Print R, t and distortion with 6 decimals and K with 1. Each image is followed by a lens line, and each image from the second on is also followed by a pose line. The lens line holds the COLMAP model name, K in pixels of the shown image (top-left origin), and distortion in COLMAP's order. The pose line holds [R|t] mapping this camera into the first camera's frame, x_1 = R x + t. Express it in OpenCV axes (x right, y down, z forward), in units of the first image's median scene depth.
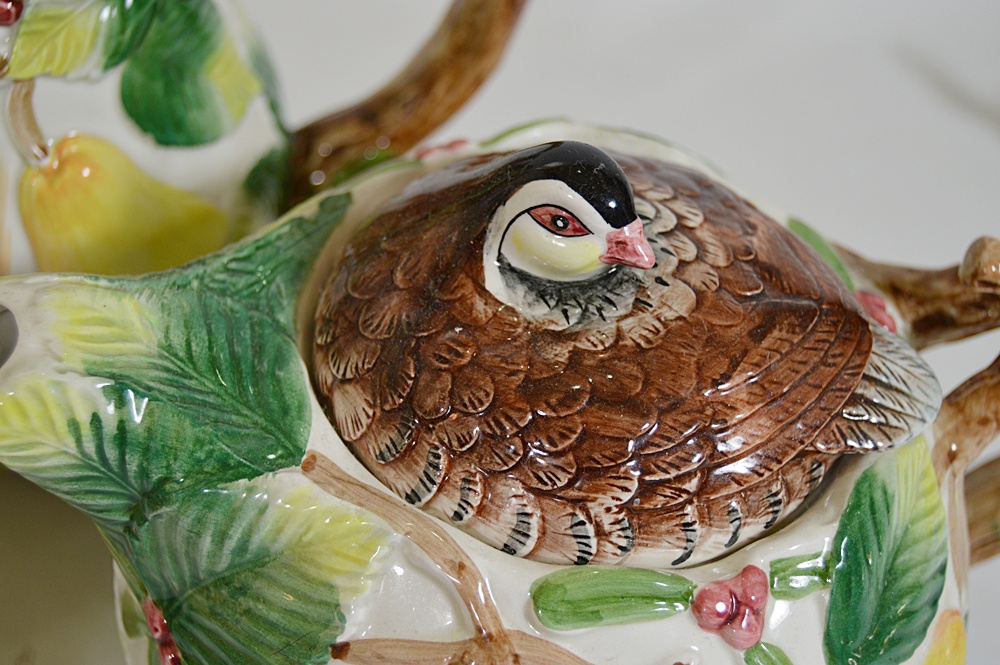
lens RADIAL K [[1697.0, 0, 499.5], [0, 1697.0, 330.4], [0, 0, 1]] dist [-0.044076, 0.000000]
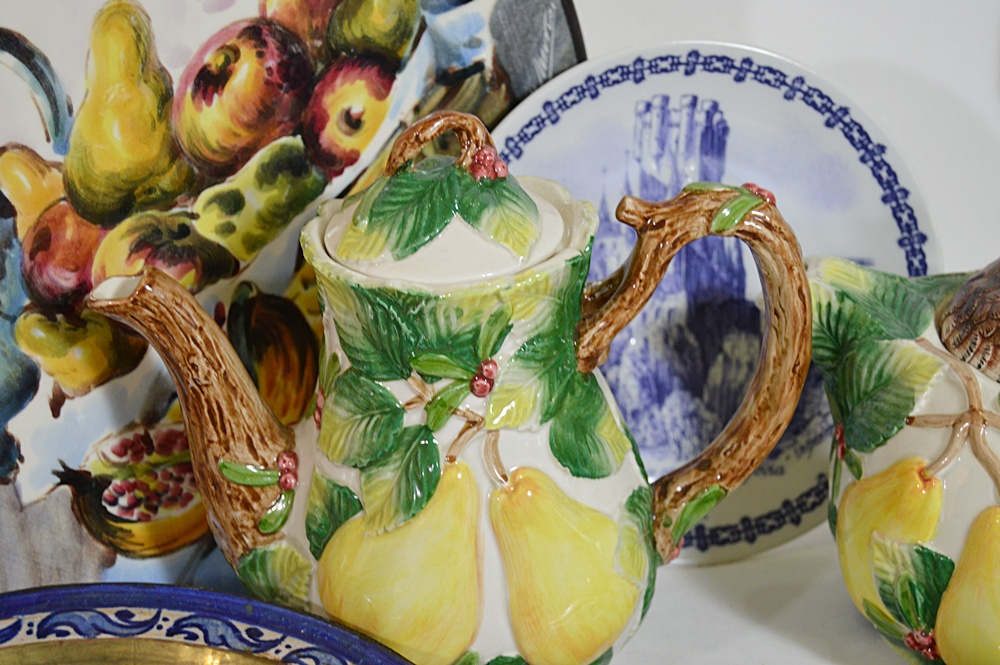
lens RADIAL K [[2004.4, 0, 504.5], [0, 2004.4, 349.7], [0, 0, 1]] dist [-0.036143, 0.000000]
pose [[0.828858, 0.108124, -0.548912, 0.828287], [-0.306983, 0.908147, -0.284659, 0.959228], [0.467714, 0.404449, 0.785917, -1.185192]]
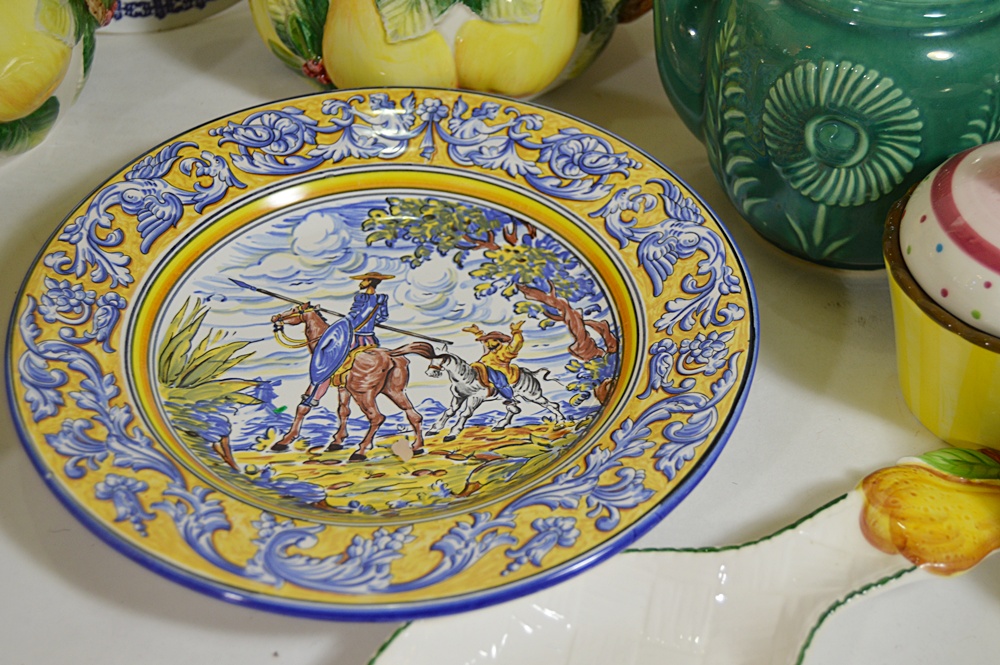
lens RADIAL K [[1481.0, 0, 505.6], [0, 1481.0, 325.4], [0, 0, 1]] dist [-0.056036, 0.000000]
pose [[0.923048, 0.149642, -0.354387, 1.046667], [-0.187658, 0.979348, -0.075244, 0.915886], [0.335808, 0.135957, 0.932067, -0.781513]]
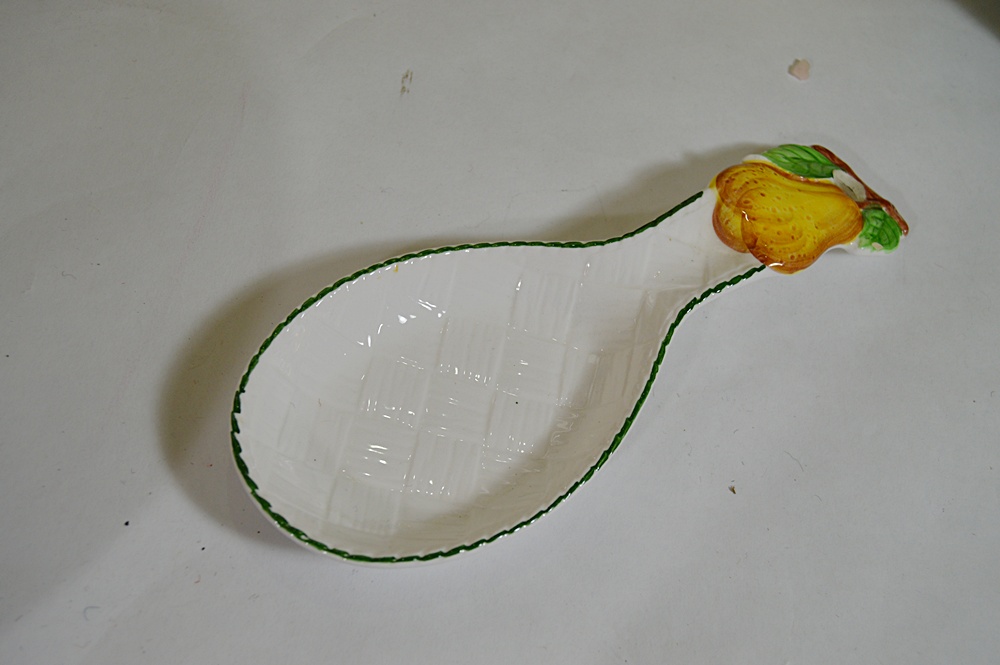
lens RADIAL K [[1192.4, 0, 502.4], [0, 1192.4, 329.1], [0, 0, 1]] dist [-0.075805, 0.000000]
pose [[0.960107, 0.248807, -0.127629, 0.835640], [-0.221149, 0.954934, 0.197974, 0.833225], [0.171134, -0.161851, 0.971863, -0.528948]]
